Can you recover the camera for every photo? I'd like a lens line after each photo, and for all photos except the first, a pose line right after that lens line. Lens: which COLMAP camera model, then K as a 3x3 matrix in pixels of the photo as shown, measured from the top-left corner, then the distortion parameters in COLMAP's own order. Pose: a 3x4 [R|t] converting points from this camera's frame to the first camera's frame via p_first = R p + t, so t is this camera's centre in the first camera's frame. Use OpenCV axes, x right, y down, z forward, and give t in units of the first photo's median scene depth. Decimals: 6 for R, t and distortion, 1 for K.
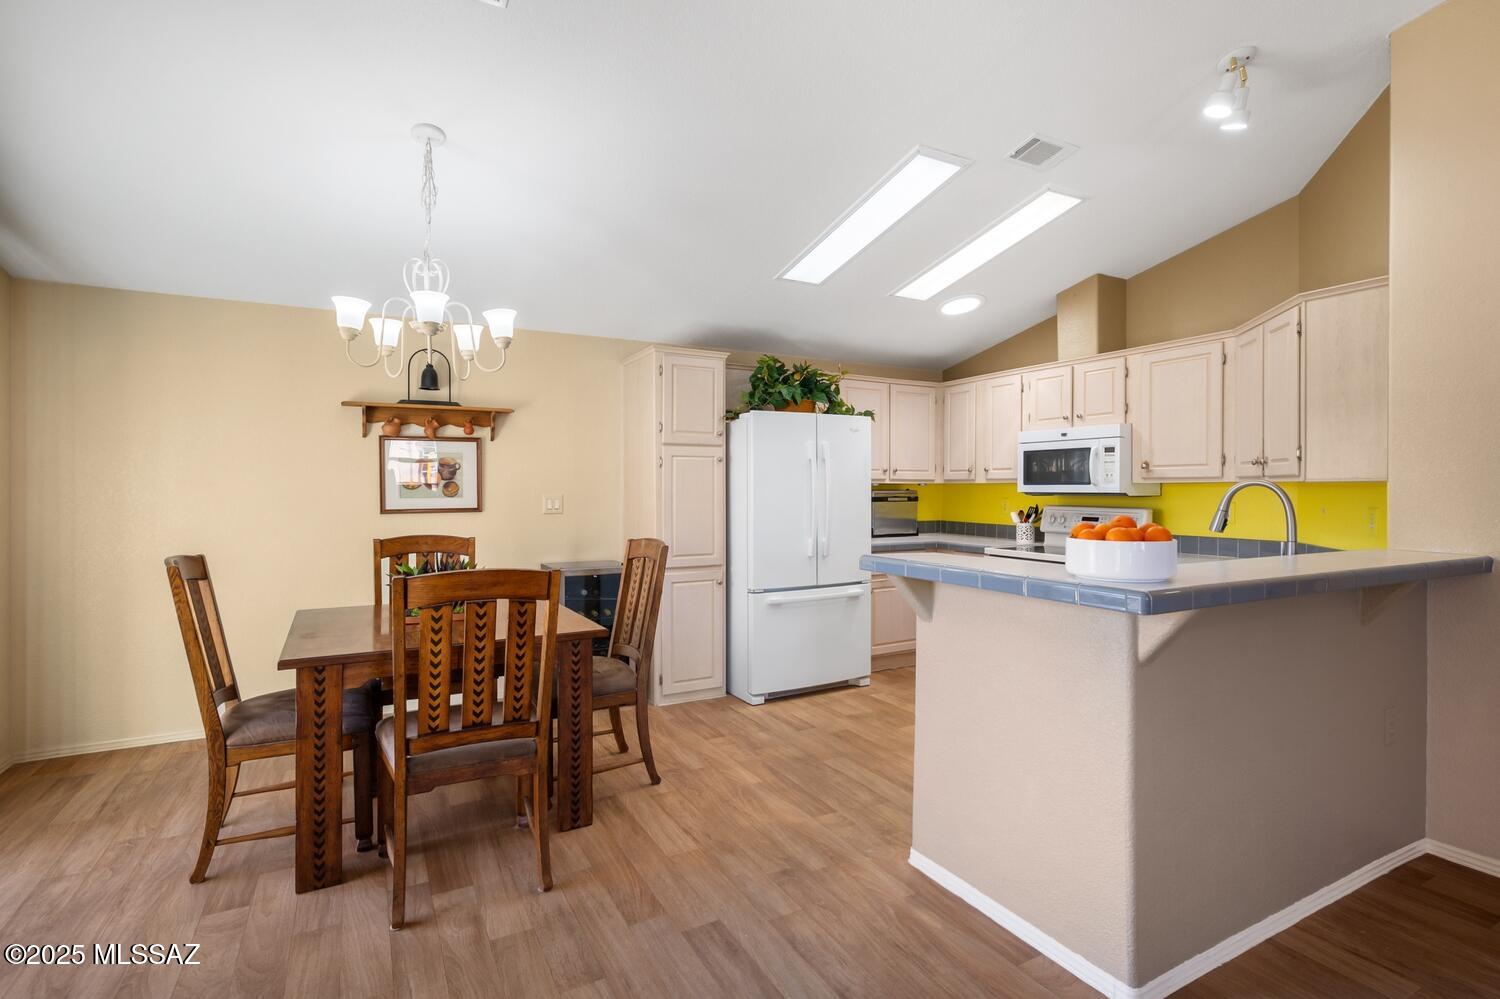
lens RADIAL K [[718.8, 0, 752.1], [0, 718.8, 497.0], [0, 0, 1]] dist [-0.003586, 0.005269]
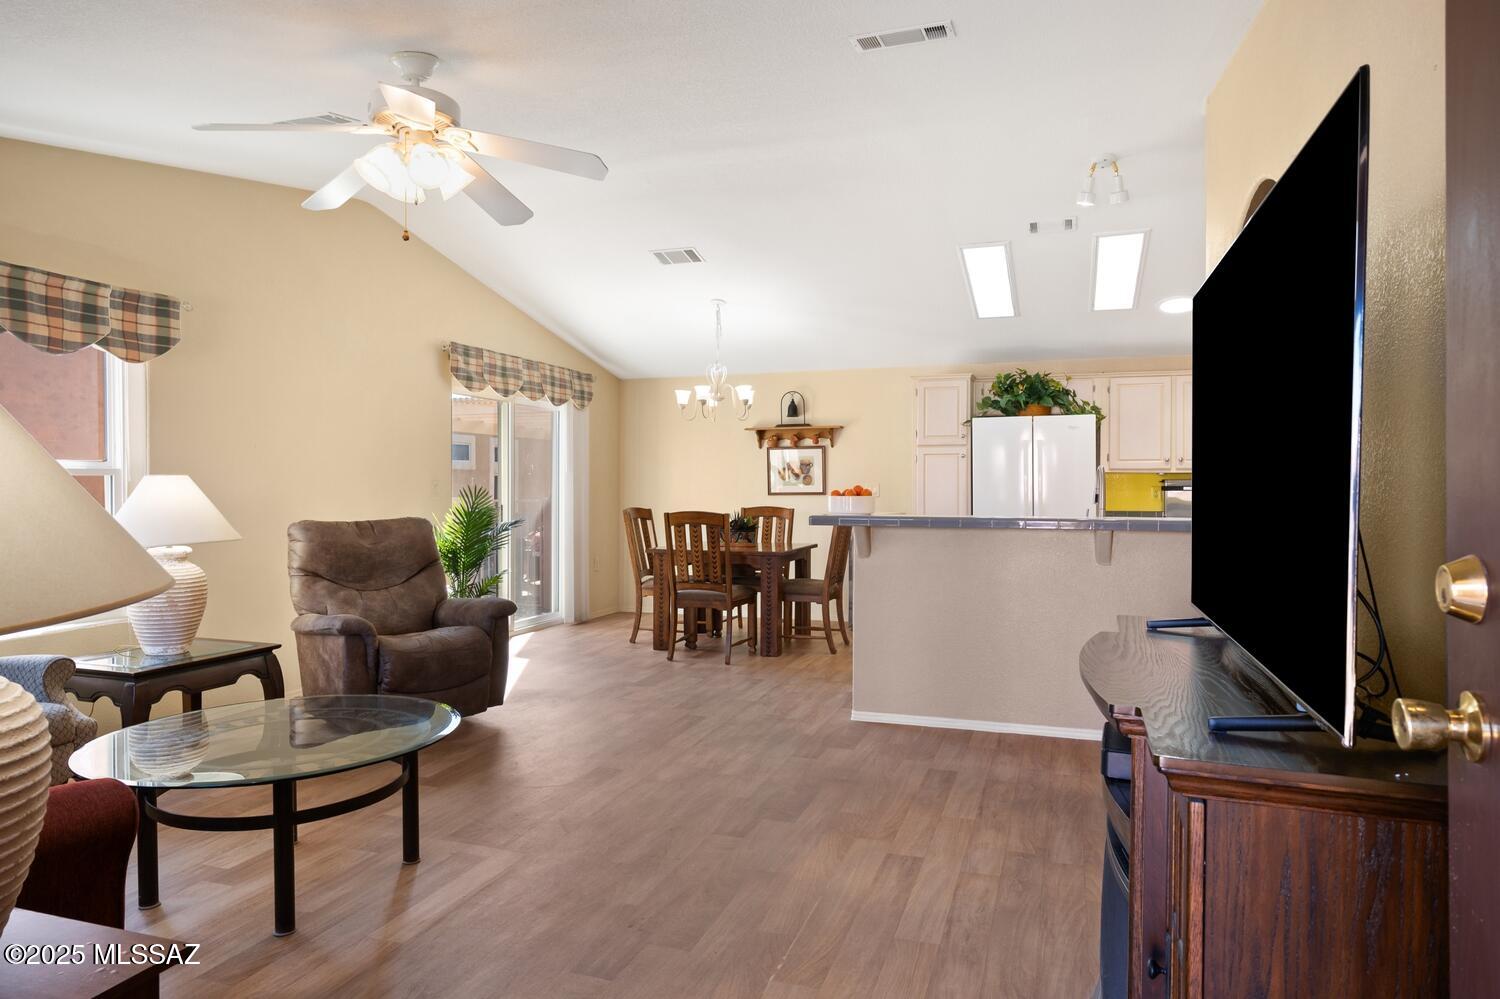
lens RADIAL K [[936.6, 0, 752.0], [0, 936.6, 493.6], [0, 0, 1]] dist [-0.005110, 0.003336]
pose [[0.675602, 0.003325, -0.737259, 0.967565], [-0.008446, 0.999959, -0.003230, 0.025669], [0.737218, 0.008410, 0.675603, -0.438799]]
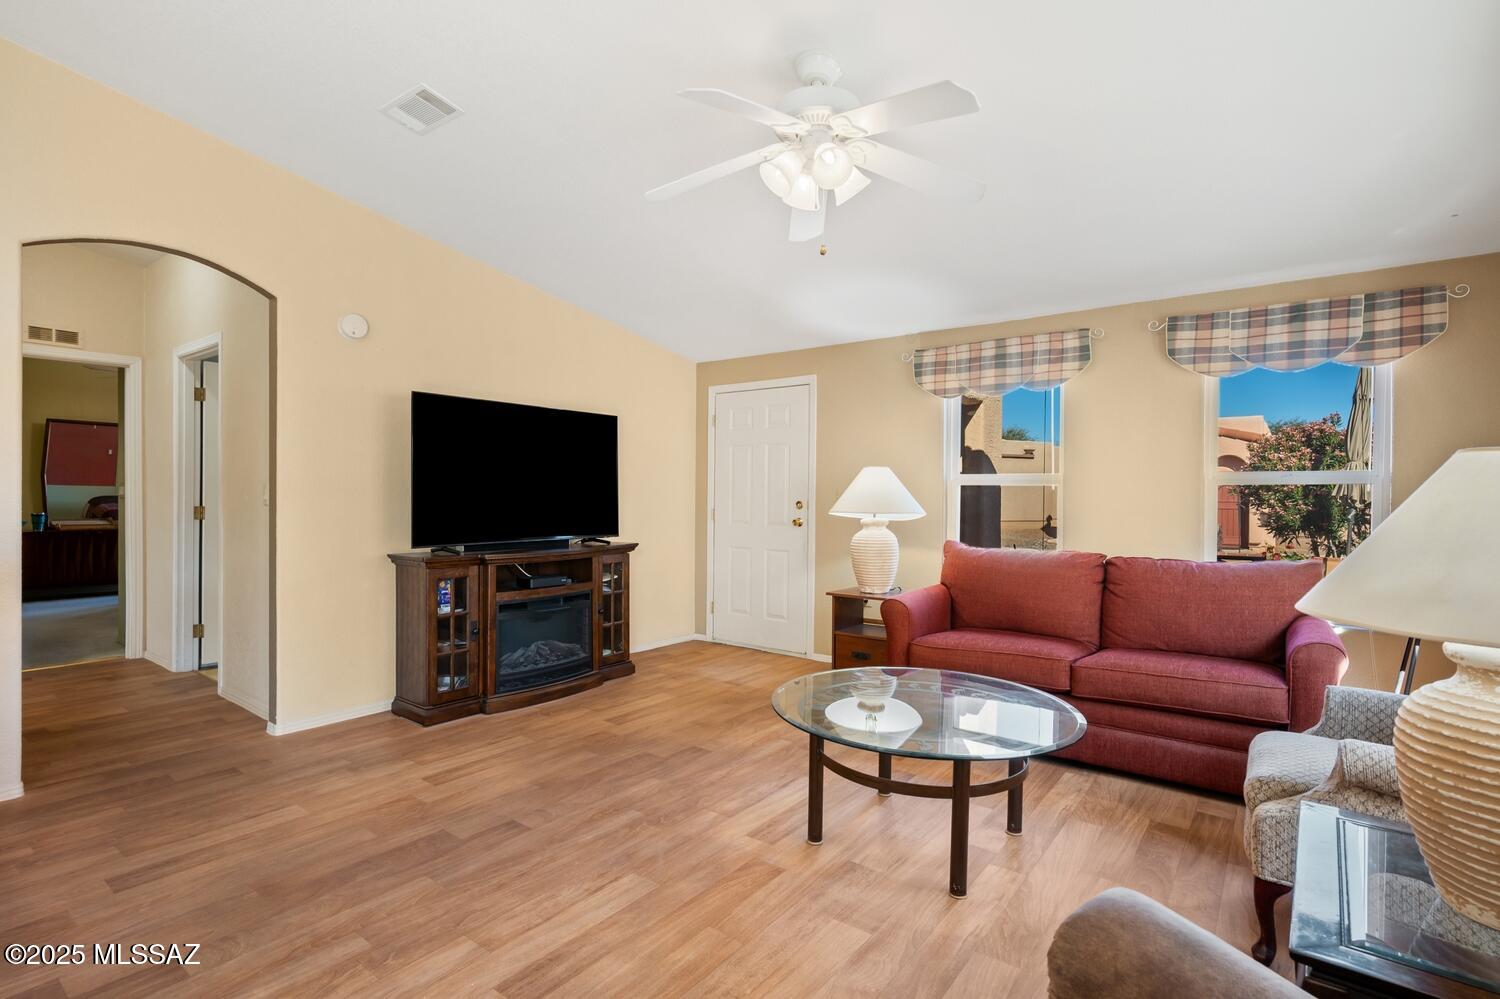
lens RADIAL K [[716.9, 0, 750.0], [0, 716.9, 499.5], [0, 0, 1]] dist [-0.005015, 0.005136]
pose [[-0.405675, -0.008717, 0.913976, -0.221168], [0.003696, 0.999931, 0.011177, 0.024203], [-0.914010, 0.007912, -0.405615, 0.126455]]
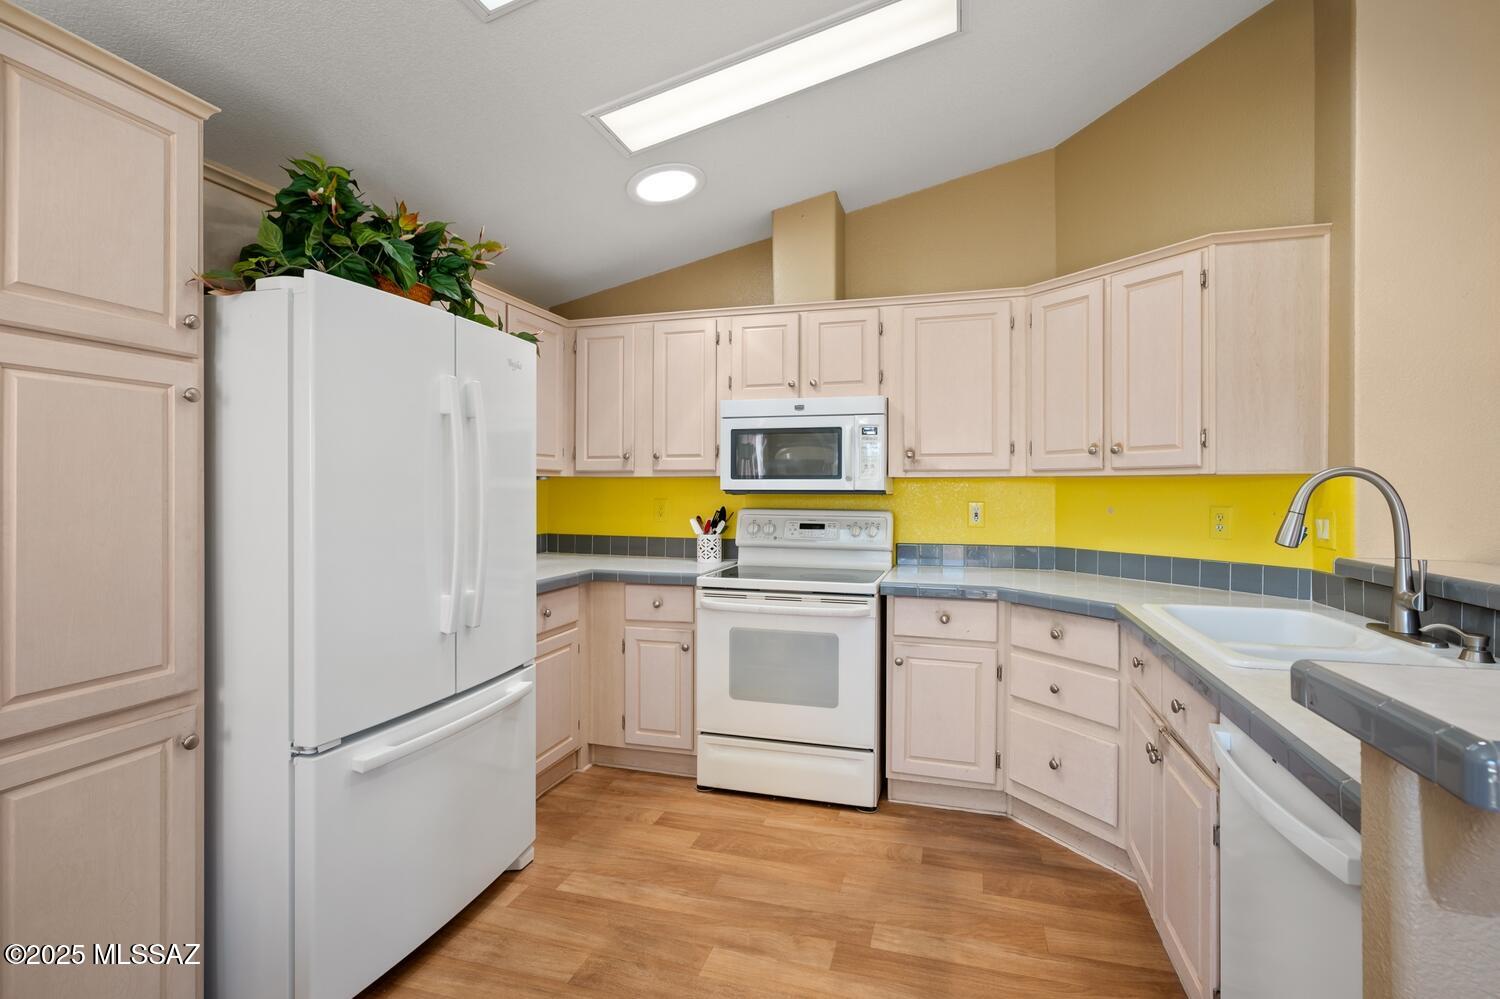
lens RADIAL K [[722.6, 0, 753.4], [0, 722.6, 489.8], [0, 0, 1]] dist [-0.004807, 0.004753]
pose [[0.706311, 0.001425, 0.707900, -0.102091], [0.007478, 0.999927, -0.009473, -0.000043], [-0.707862, 0.011984, 0.706249, 0.561560]]
